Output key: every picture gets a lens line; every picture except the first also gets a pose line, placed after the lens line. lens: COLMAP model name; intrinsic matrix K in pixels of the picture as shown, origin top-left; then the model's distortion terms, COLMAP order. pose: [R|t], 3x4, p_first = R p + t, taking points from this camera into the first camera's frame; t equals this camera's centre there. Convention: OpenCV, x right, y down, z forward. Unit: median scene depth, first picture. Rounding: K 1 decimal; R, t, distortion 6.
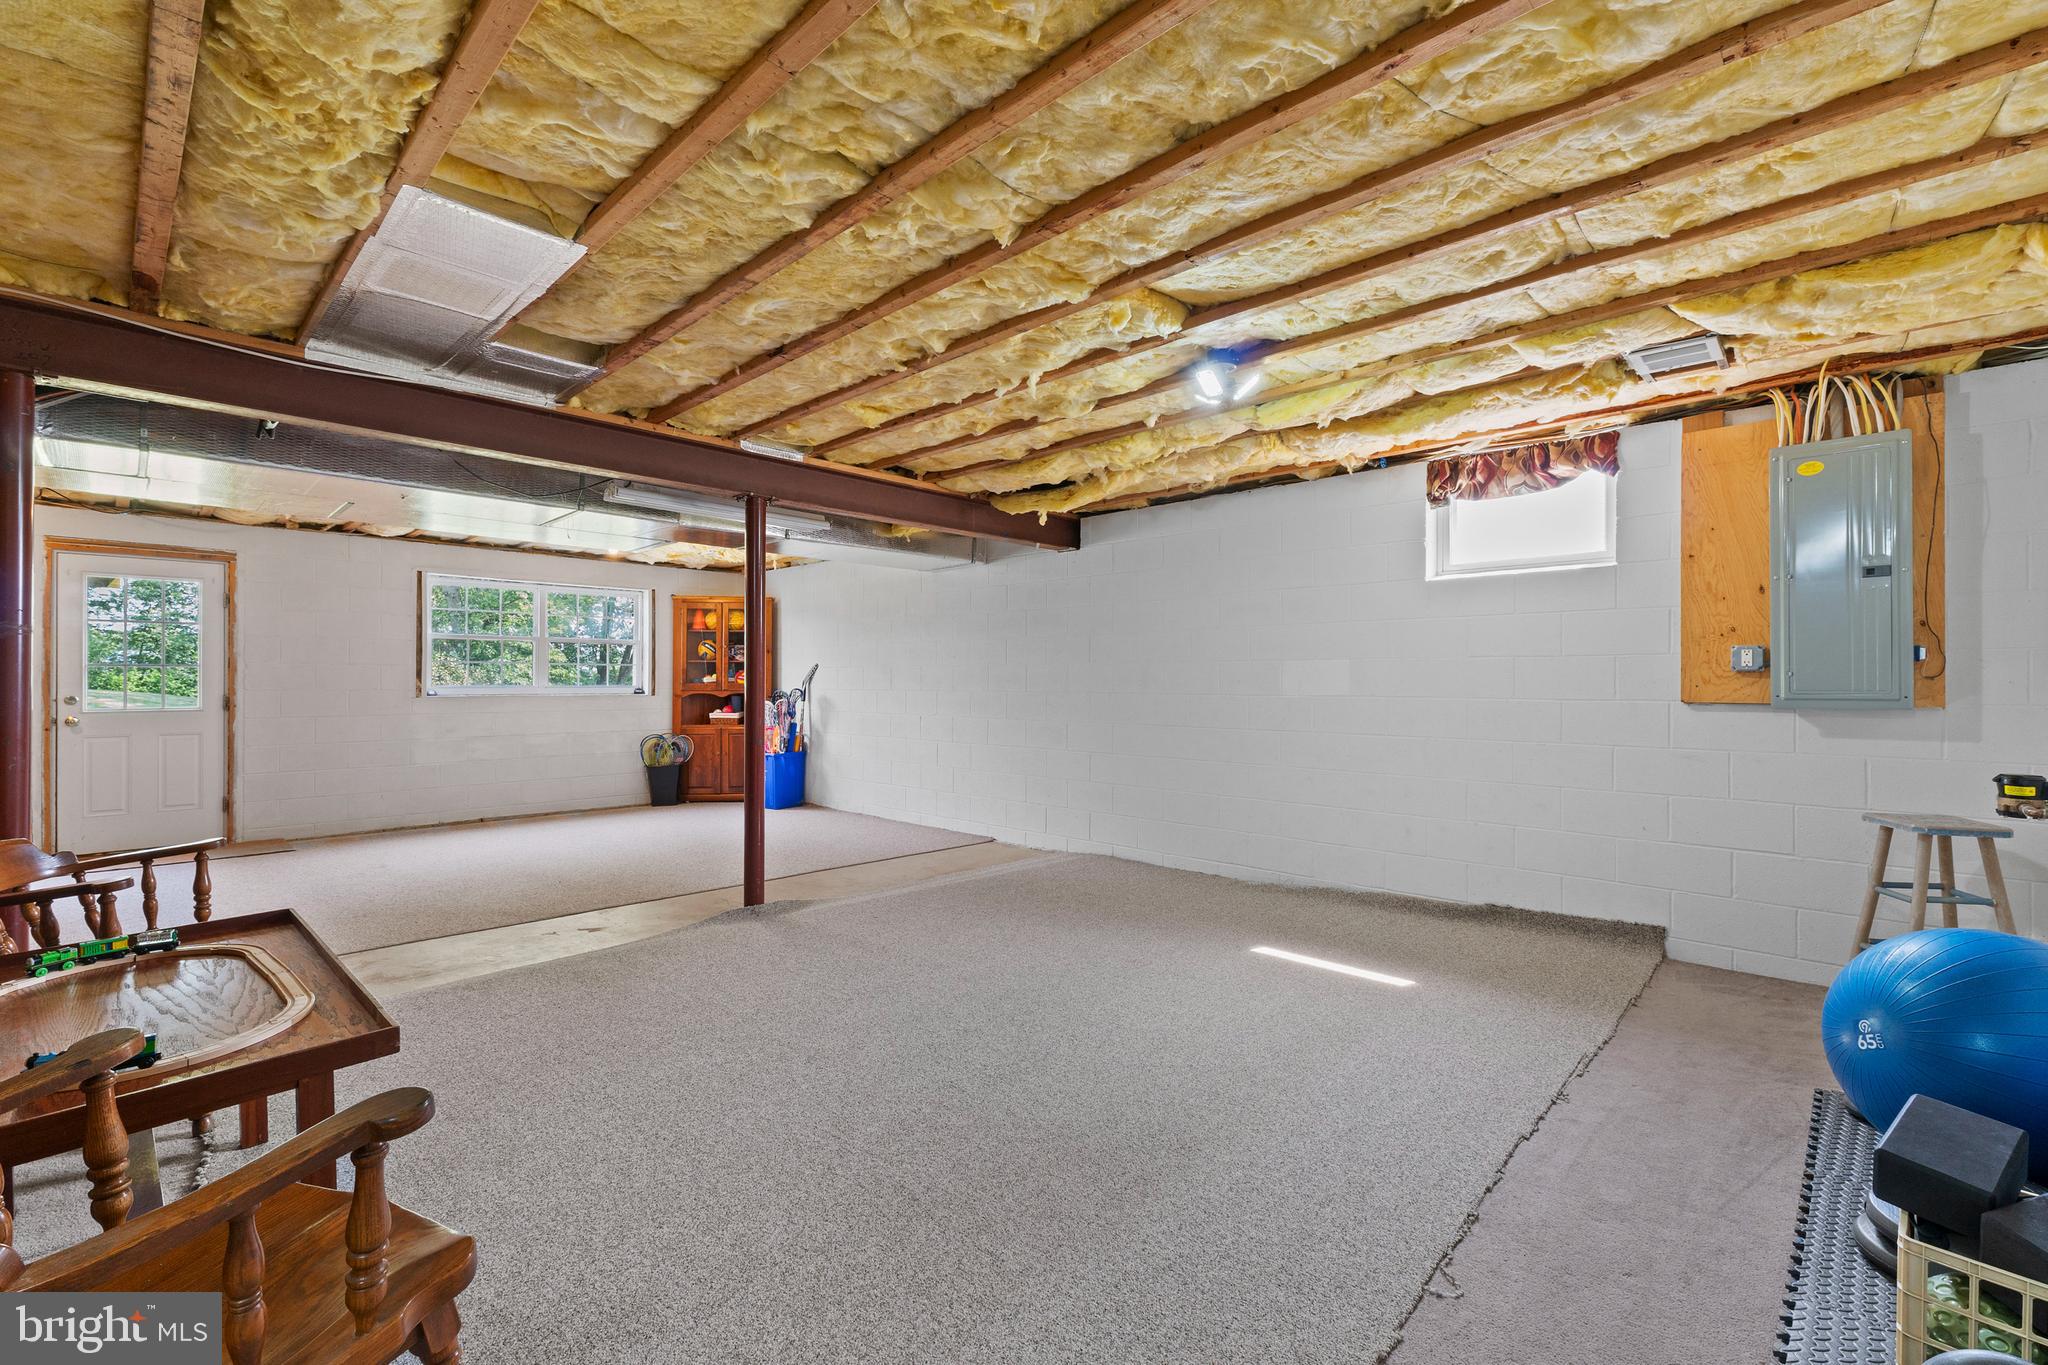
lens RADIAL K [[869.9, 0, 1050.5], [0, 869.9, 676.9], [0, 0, 1]] dist [0.007280, 0.000362]
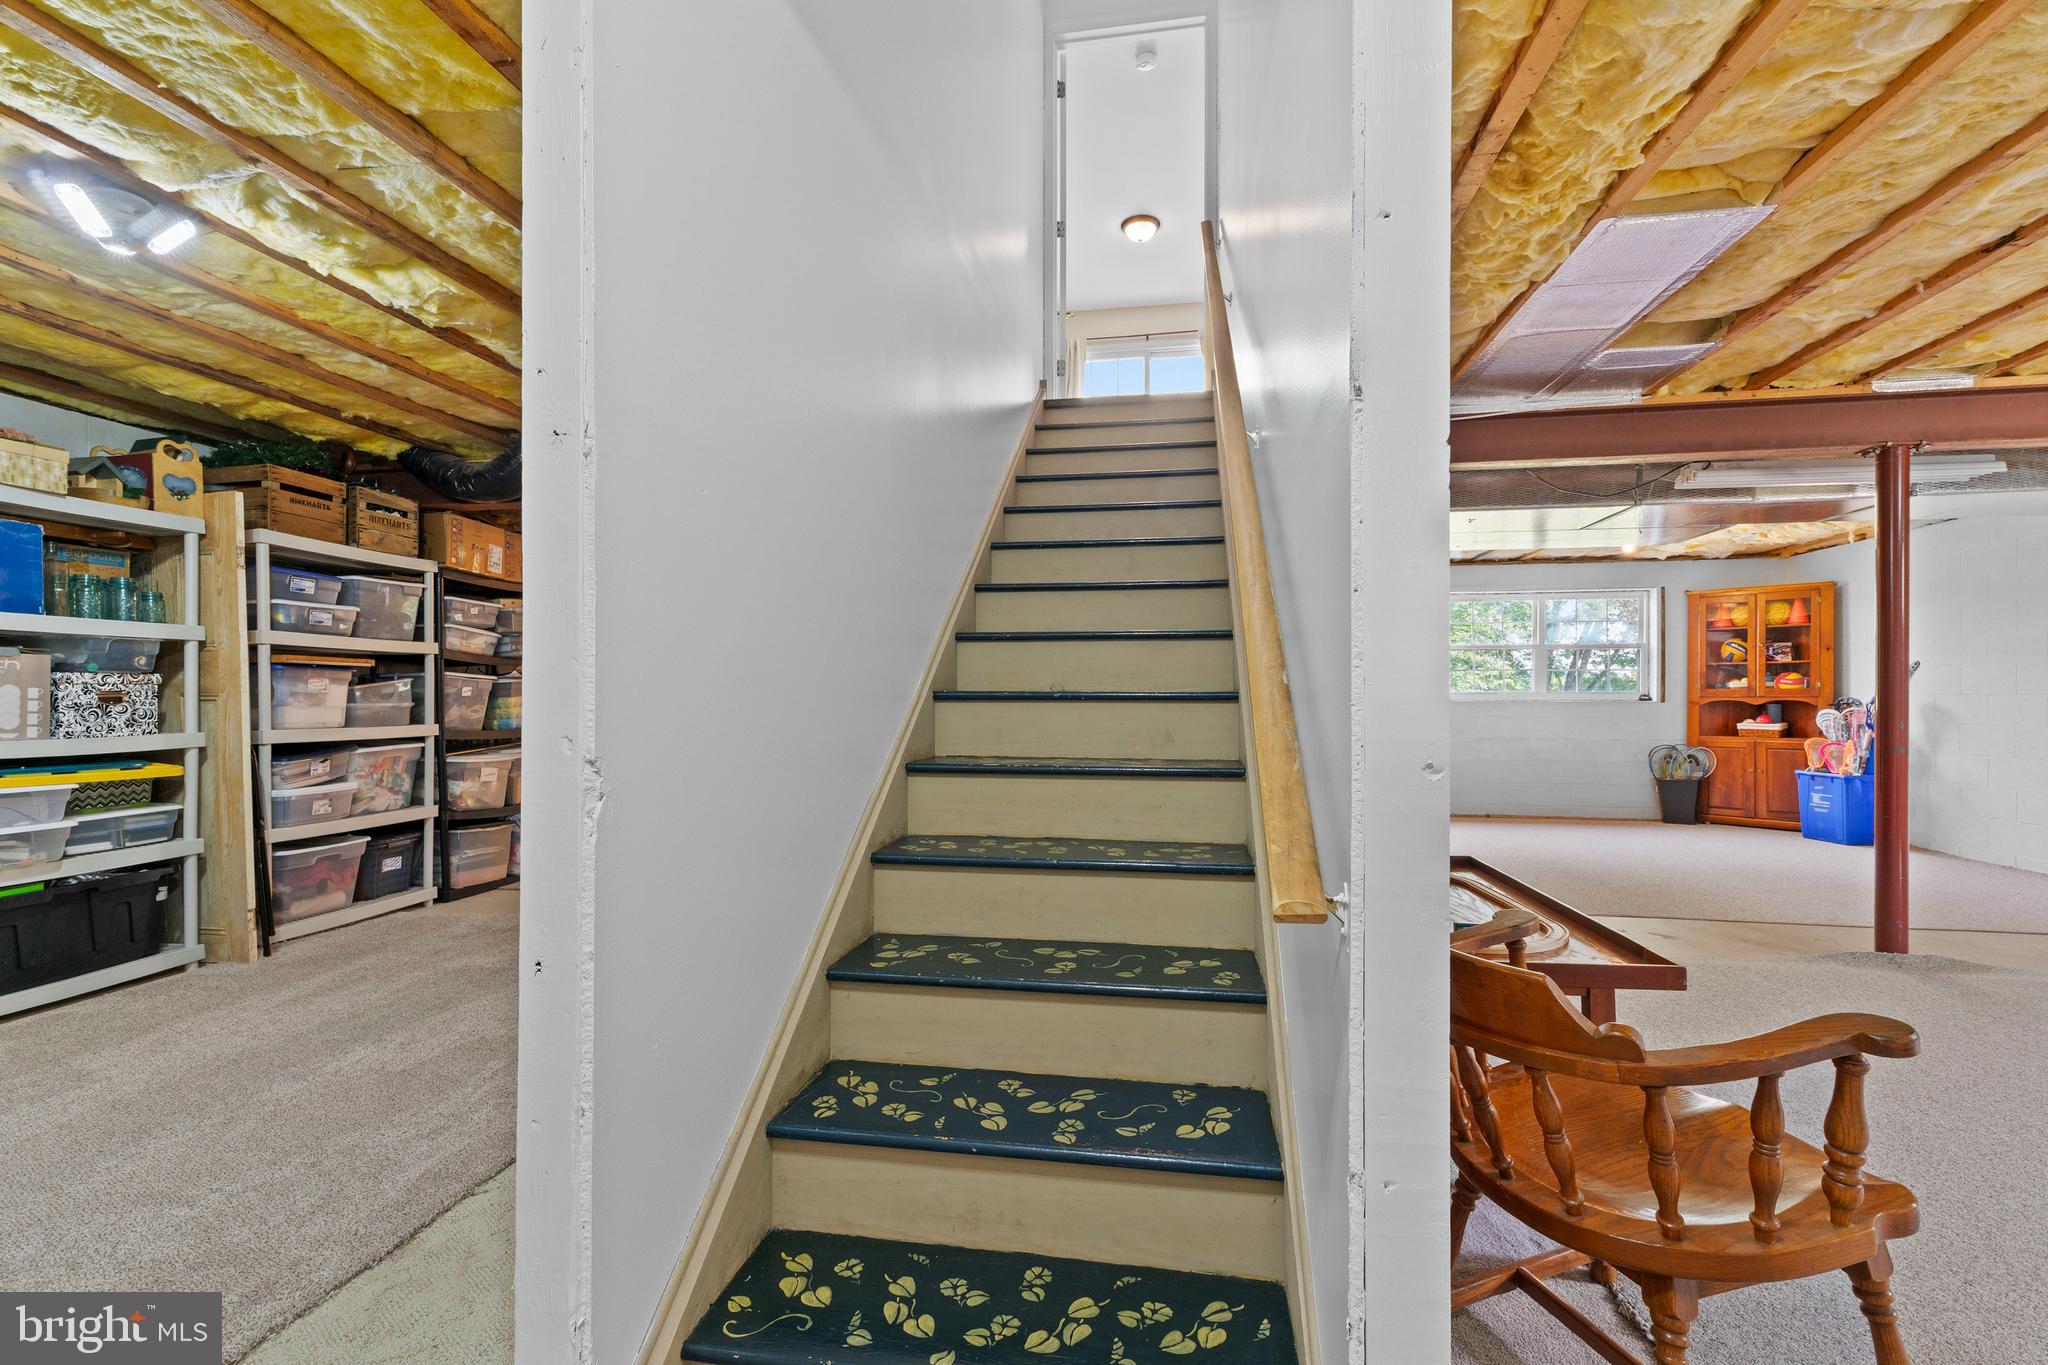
lens RADIAL K [[869.9, 0, 1023.5], [0, 869.9, 699.7], [0, 0, 1]] dist [0.007280, 0.000362]
pose [[0.556158, 0.002732, -0.831072, -0.111978], [0.002760, 0.999983, 0.005134, 0.020314], [0.831072, -0.005149, 0.556141, -0.118744]]
